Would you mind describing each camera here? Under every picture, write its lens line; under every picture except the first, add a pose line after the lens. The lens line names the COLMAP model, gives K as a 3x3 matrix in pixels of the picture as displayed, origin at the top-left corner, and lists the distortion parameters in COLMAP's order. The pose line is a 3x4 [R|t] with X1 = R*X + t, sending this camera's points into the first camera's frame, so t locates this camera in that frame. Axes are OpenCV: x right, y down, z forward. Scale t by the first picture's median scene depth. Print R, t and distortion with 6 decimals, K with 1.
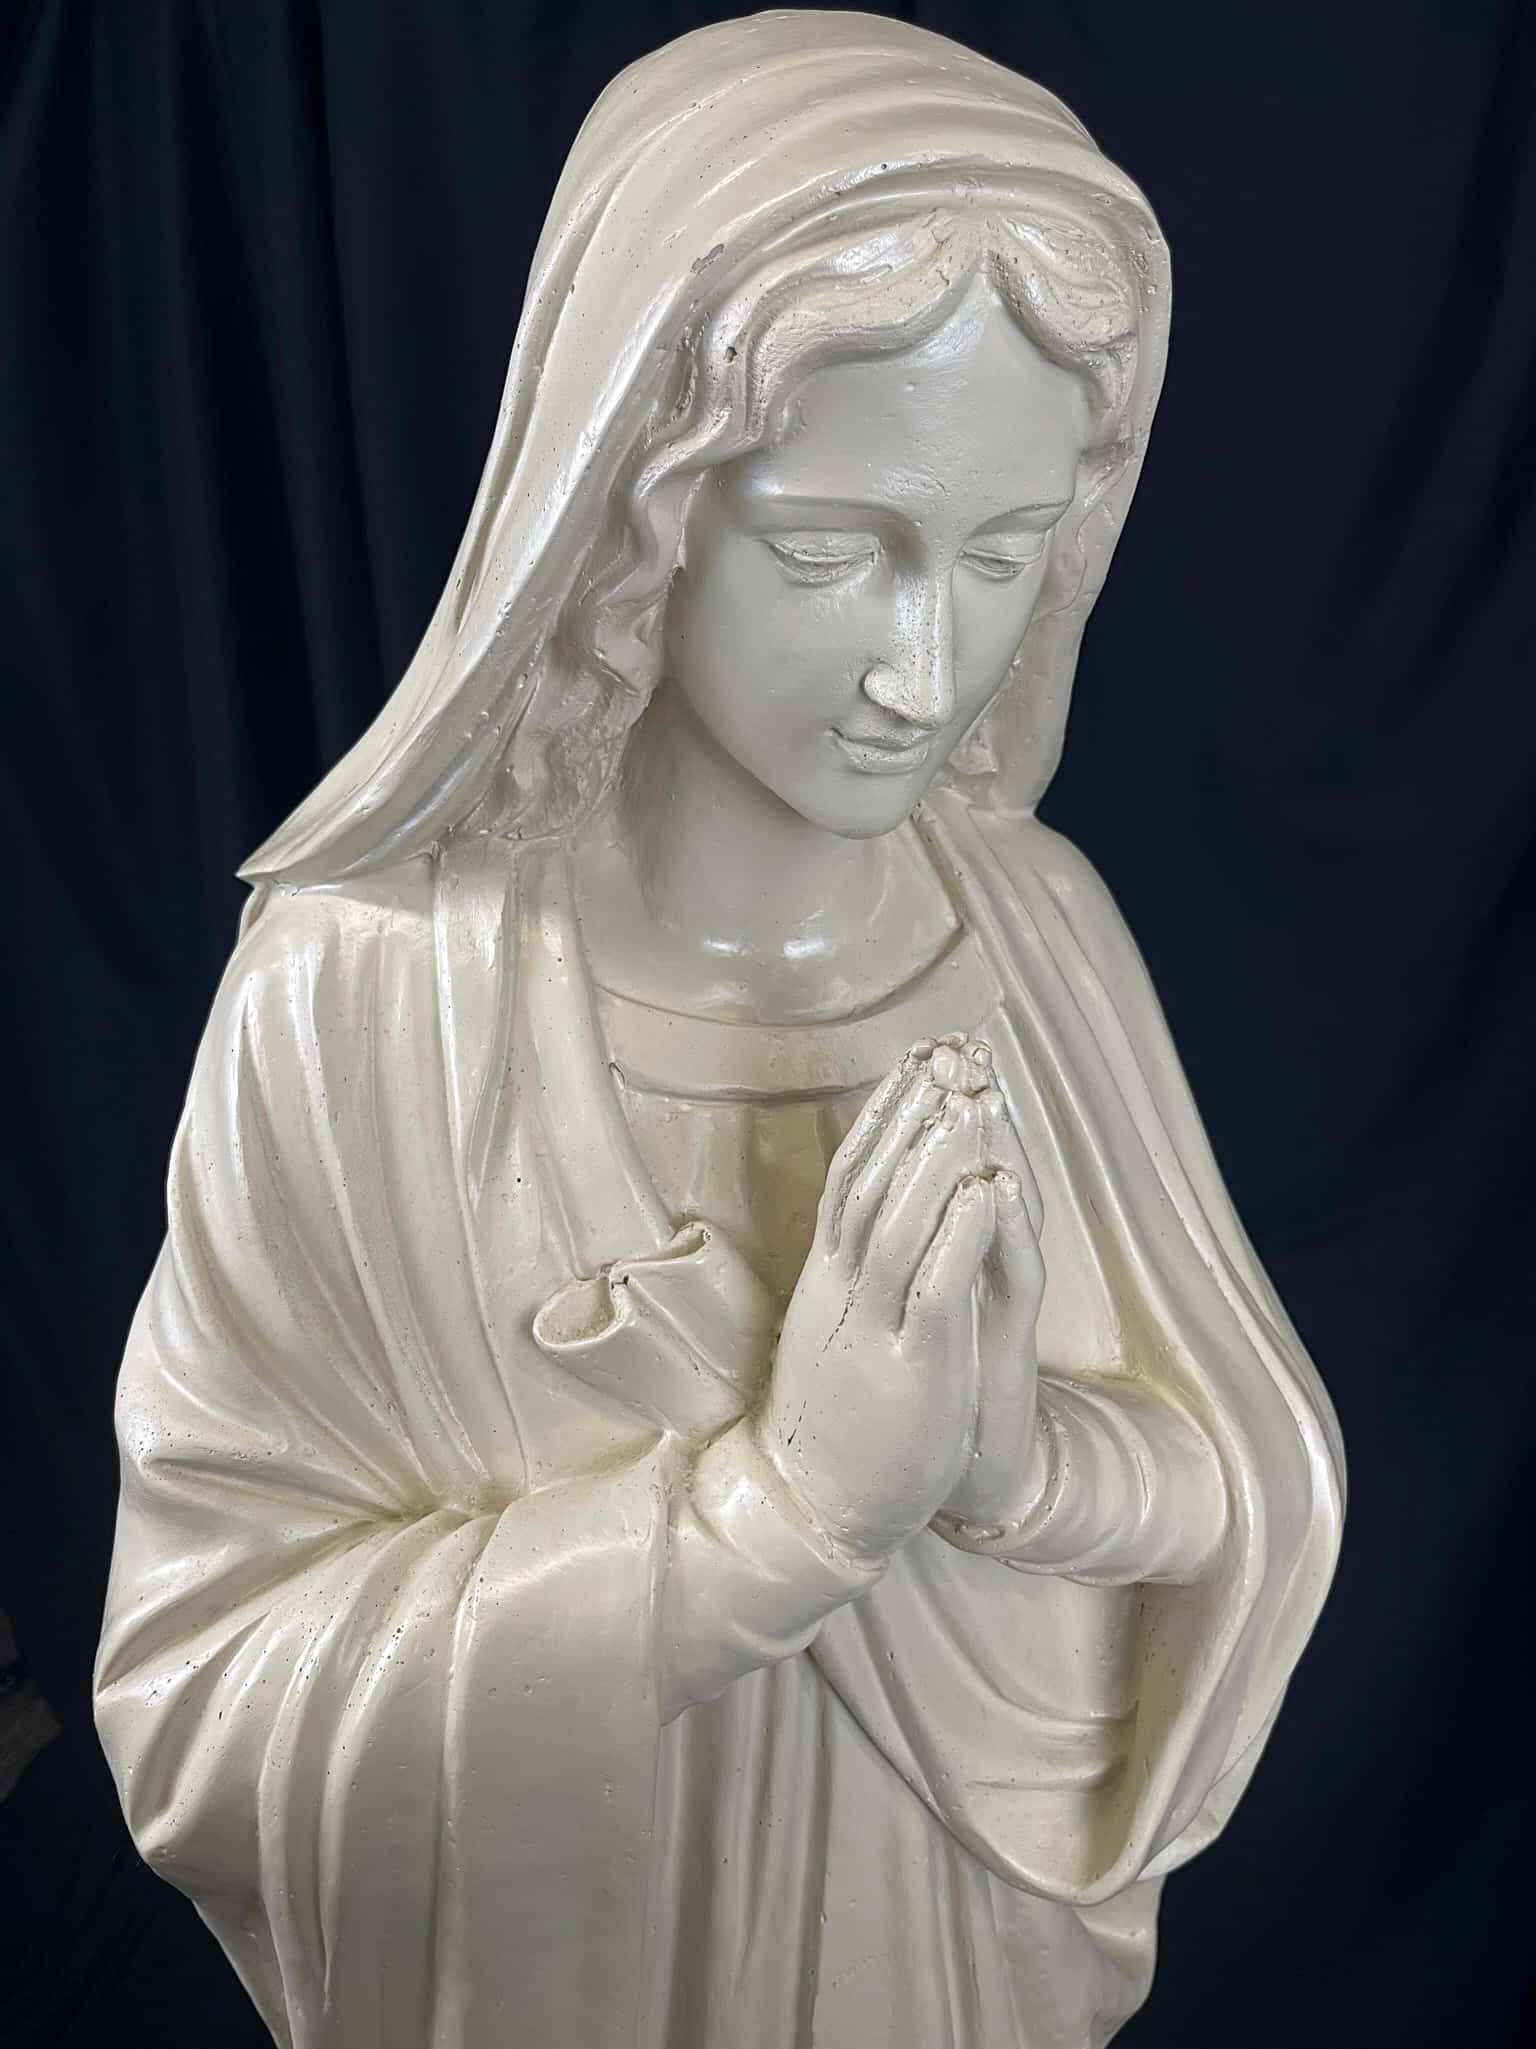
lens RADIAL K [[1644.2, 0, 758.1], [0, 1644.2, 1025.9], [0, 0, 1]] dist [0.011706, -0.010267]
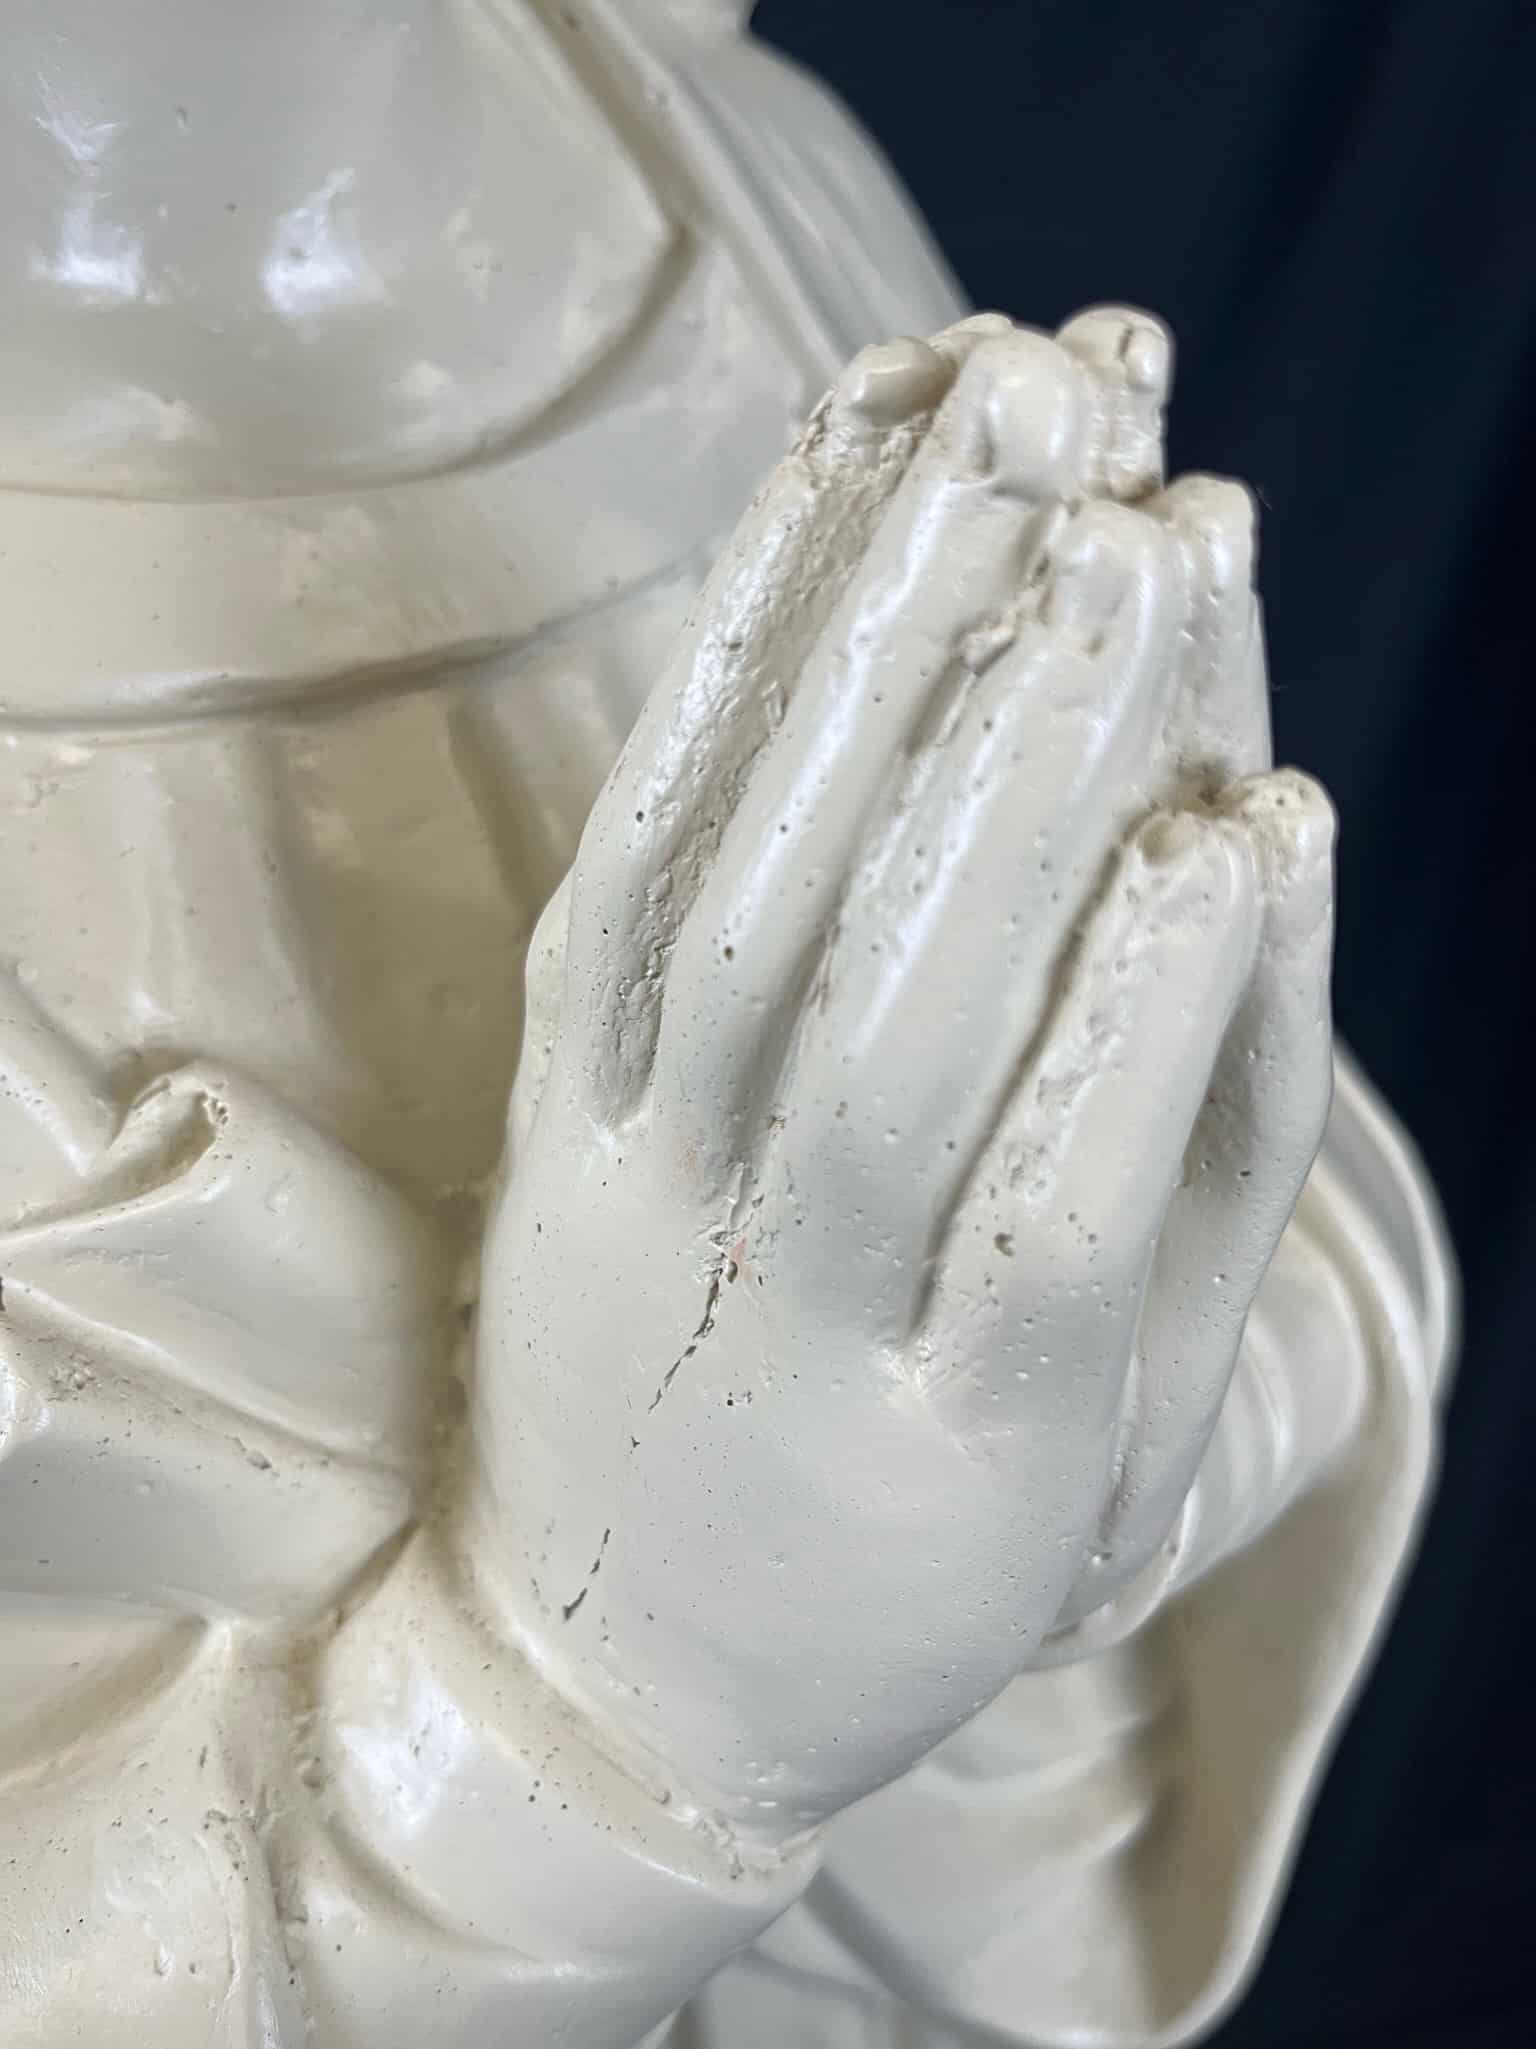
lens RADIAL K [[1644.2, 0, 768.1], [0, 1644.2, 1019.3], [0, 0, 1]] dist [0.011706, -0.010267]
pose [[0.941309, -0.199689, 0.272142, -0.012331], [0.136354, 0.962480, 0.234604, 0.044349], [-0.308779, -0.183728, 0.933220, 0.657287]]
